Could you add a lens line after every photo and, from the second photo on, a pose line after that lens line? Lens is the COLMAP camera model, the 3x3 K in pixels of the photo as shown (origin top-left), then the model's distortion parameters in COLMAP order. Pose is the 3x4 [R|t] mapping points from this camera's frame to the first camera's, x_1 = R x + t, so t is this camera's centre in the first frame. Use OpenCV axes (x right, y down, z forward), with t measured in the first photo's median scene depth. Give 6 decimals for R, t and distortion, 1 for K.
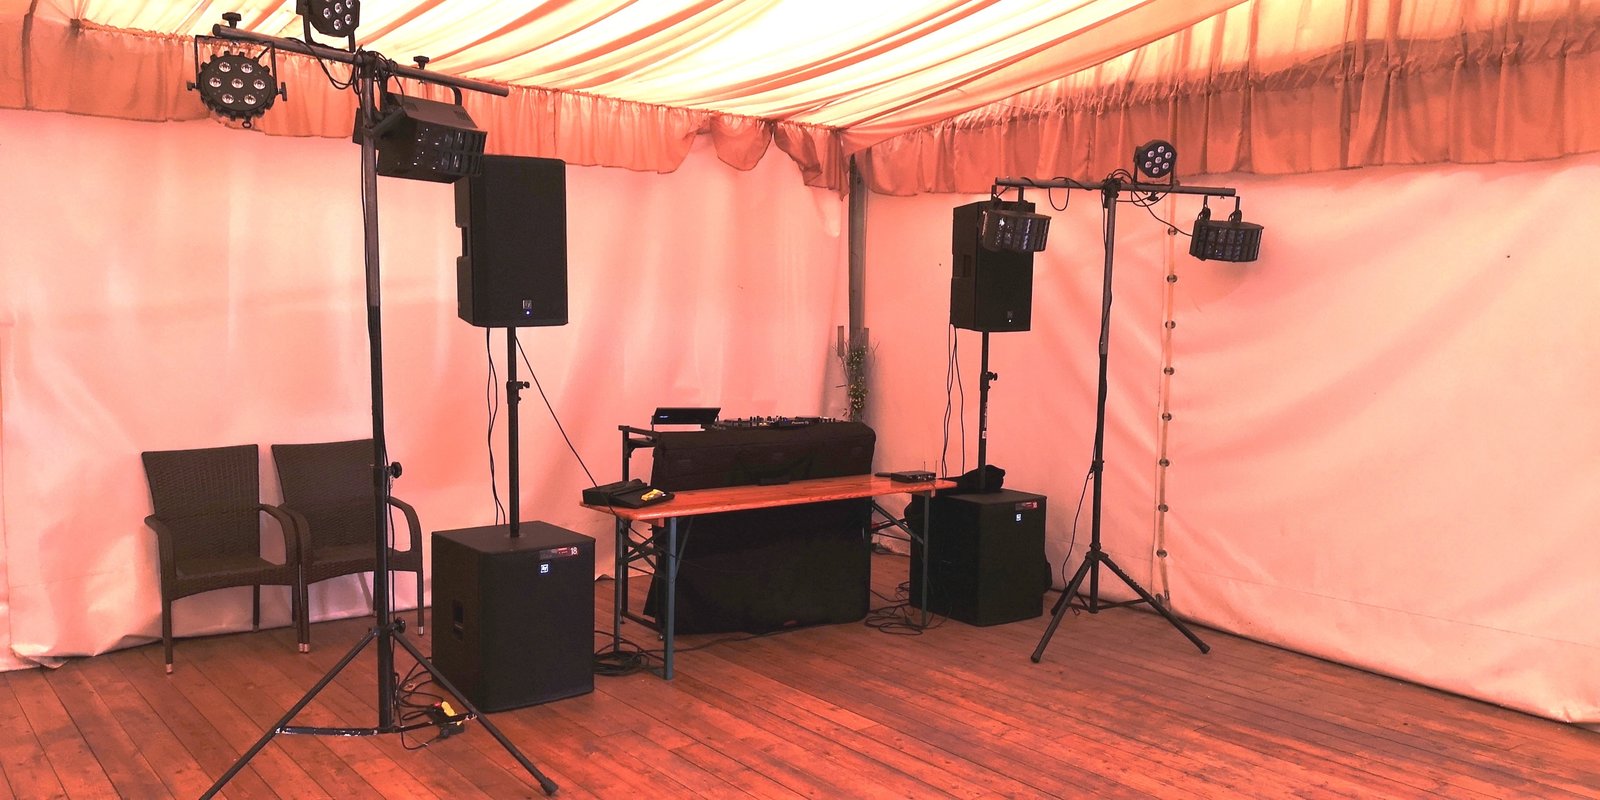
lens RADIAL K [[1214.2, 0, 800.0], [0, 1214.2, 400.0], [0, 0, 1]] dist [0.072469, -0.077104]
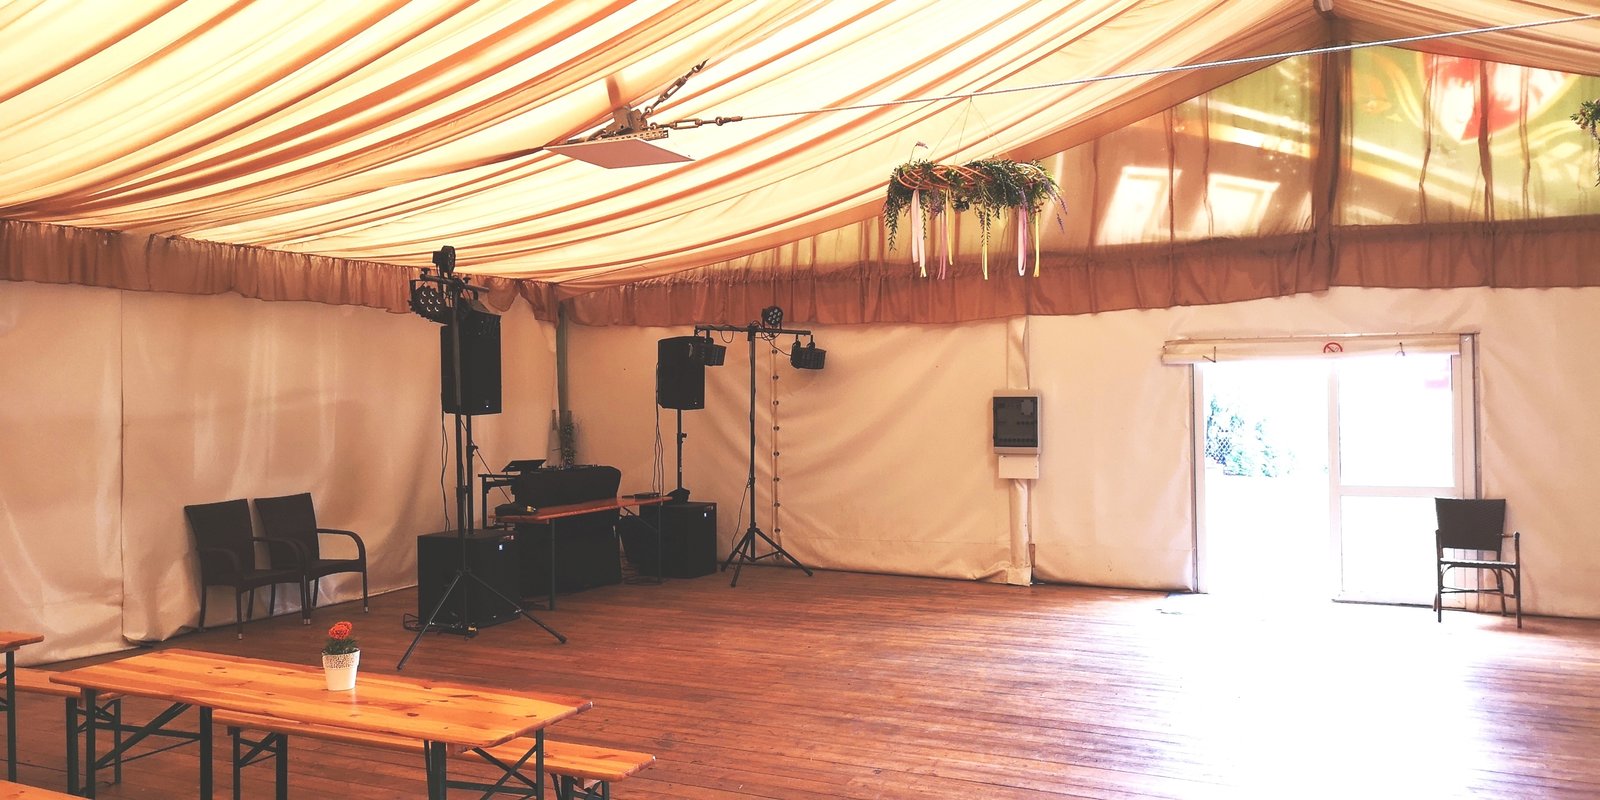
lens RADIAL K [[1214.2, 0, 800.0], [0, 1214.2, 400.0], [0, 0, 1]] dist [0.072469, -0.077104]
pose [[0.899833, -0.029136, 0.435261, -0.479420], [0.058347, 0.996841, -0.053895, 0.035842], [-0.432315, 0.073892, 0.898690, -0.677187]]
